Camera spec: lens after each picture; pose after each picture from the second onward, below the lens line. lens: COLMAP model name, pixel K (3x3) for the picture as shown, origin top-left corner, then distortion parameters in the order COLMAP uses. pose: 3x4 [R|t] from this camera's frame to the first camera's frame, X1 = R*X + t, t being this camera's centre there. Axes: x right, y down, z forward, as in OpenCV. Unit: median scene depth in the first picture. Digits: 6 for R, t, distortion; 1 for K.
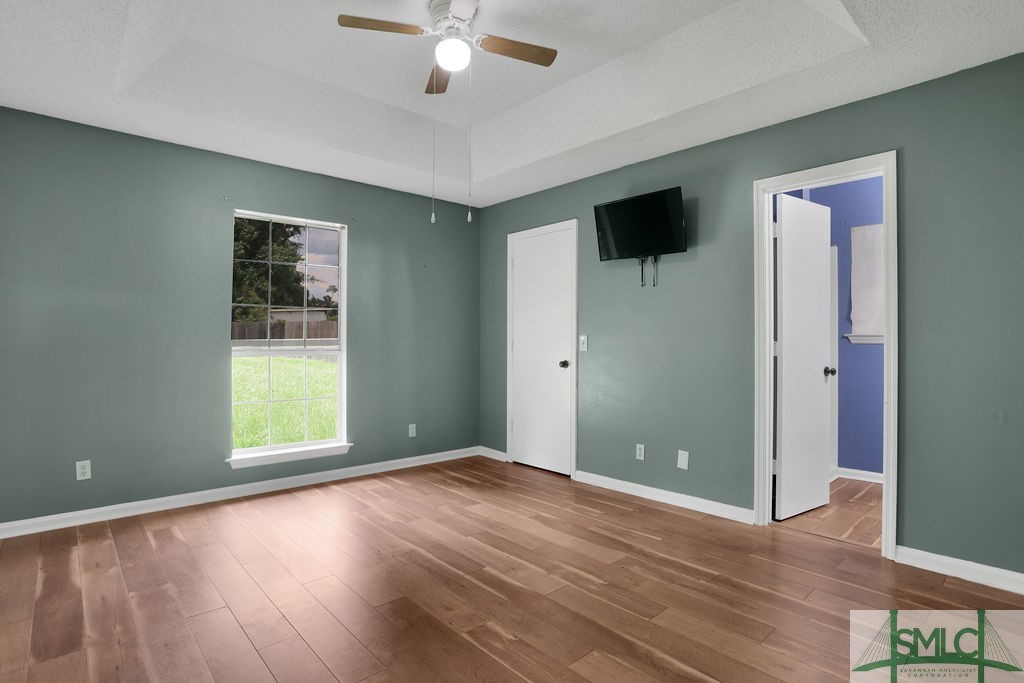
lens RADIAL K [[514.3, 0, 515.8], [0, 514.3, 343.9], [0, 0, 1]] dist [-0.075742, 0.034645]
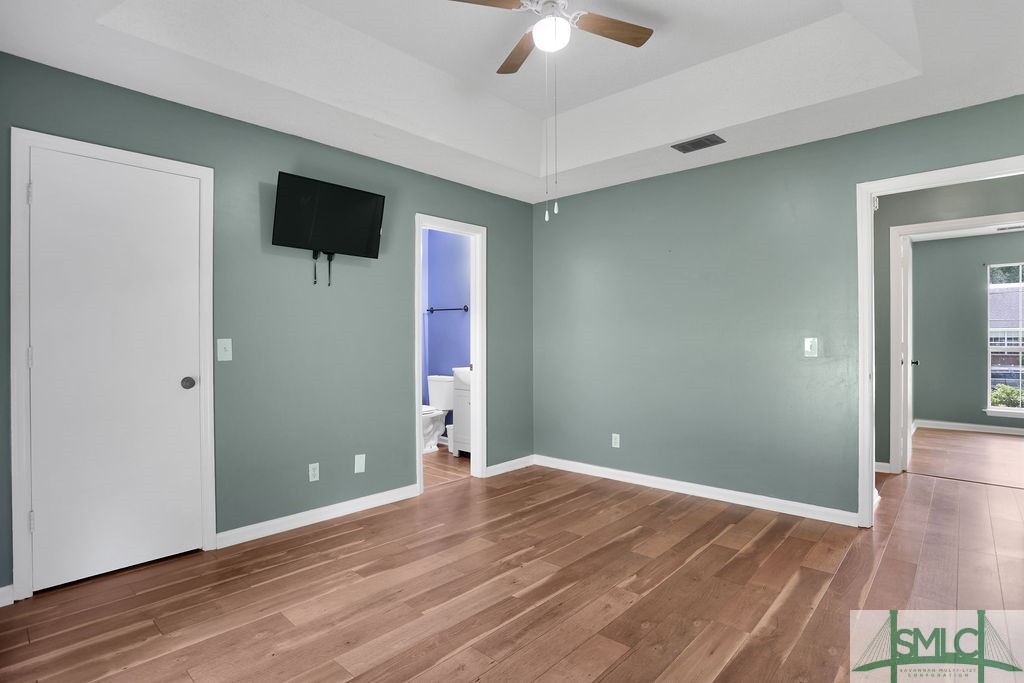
lens RADIAL K [[514.3, 0, 515.8], [0, 514.3, 343.9], [0, 0, 1]] dist [-0.075742, 0.034645]
pose [[-0.098486, -0.002156, 0.995136, -0.781478], [0.005266, 0.999983, 0.002688, -0.011337], [-0.995125, 0.005505, -0.098473, 0.880685]]
